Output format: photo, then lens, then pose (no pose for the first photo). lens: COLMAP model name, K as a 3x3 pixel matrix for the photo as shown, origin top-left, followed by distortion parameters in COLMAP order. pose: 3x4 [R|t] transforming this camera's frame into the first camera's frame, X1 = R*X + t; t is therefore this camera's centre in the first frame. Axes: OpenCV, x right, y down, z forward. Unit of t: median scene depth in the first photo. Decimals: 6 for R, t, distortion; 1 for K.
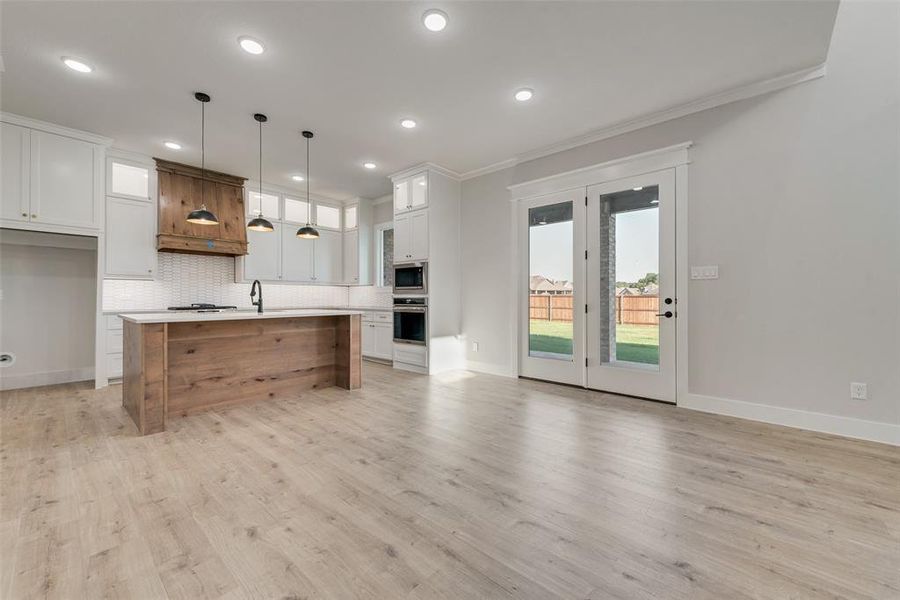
lens RADIAL K [[354.5, 0, 450.7], [0, 354.5, 298.5], [0, 0, 1]] dist [0.007214, -0.000359]
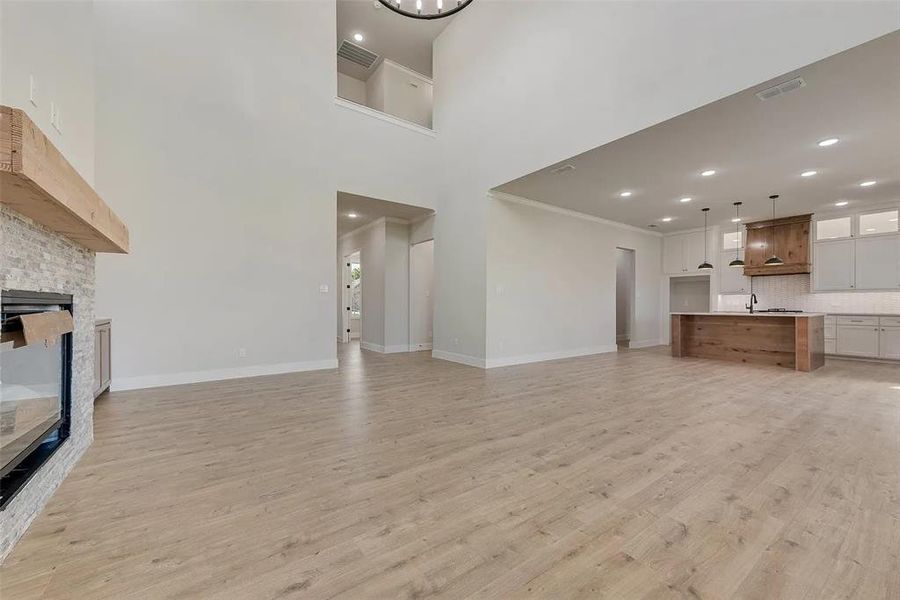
lens RADIAL K [[353.7, 0, 452.4], [0, 353.7, 306.0], [0, 0, 1]] dist [0.018071, -0.000058]
pose [[-0.207474, 0.003244, -0.978235, 1.158329], [-0.001114, 0.999993, 0.003552, 0.000493], [0.978240, 0.001827, -0.207469, -0.023800]]
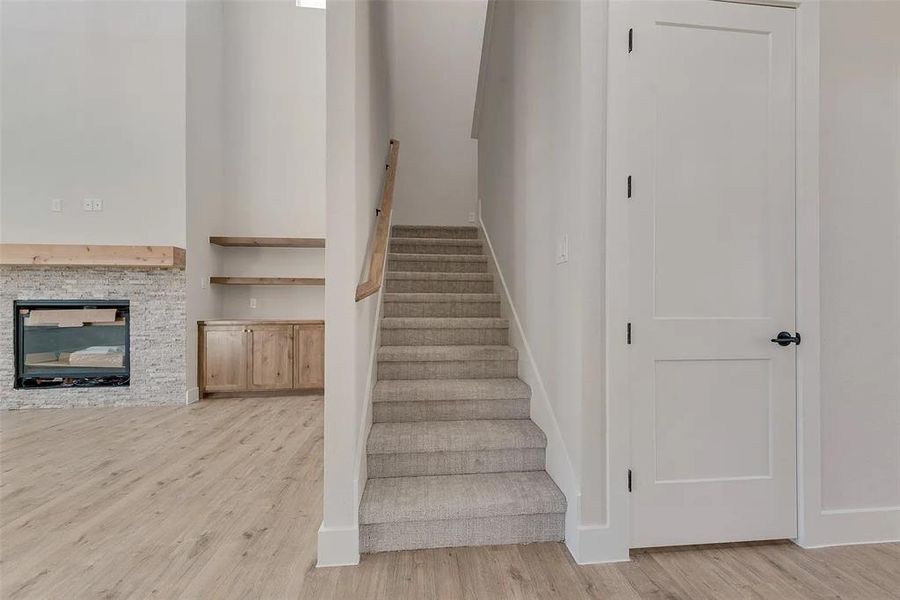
lens RADIAL K [[352.9, 0, 449.7], [0, 352.9, 303.6], [0, 0, 1]] dist [0.007750, -0.000687]
pose [[-0.738349, 0.001848, 0.674416, -0.230919], [-0.000835, 0.999993, -0.003655, -0.001781], [-0.674418, -0.003262, -0.738343, -0.513863]]
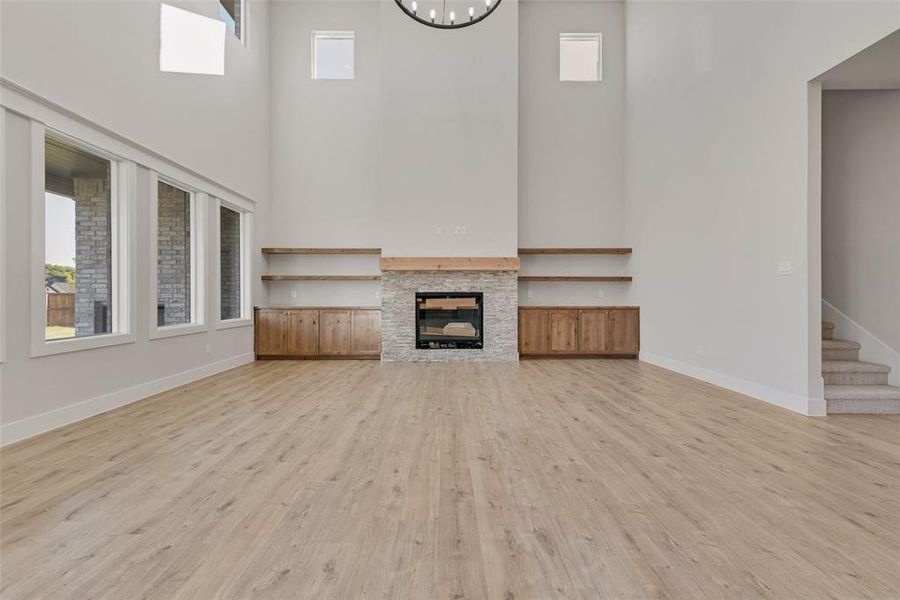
lens RADIAL K [[356.8, 0, 448.1], [0, 356.8, 291.2], [0, 0, 1]] dist [0.015517, -0.000135]
pose [[-0.673603, 0.005641, 0.739072, 0.002538], [-0.002555, 0.999947, -0.009961, -0.003276], [-0.739089, -0.008598, -0.673553, 0.265555]]
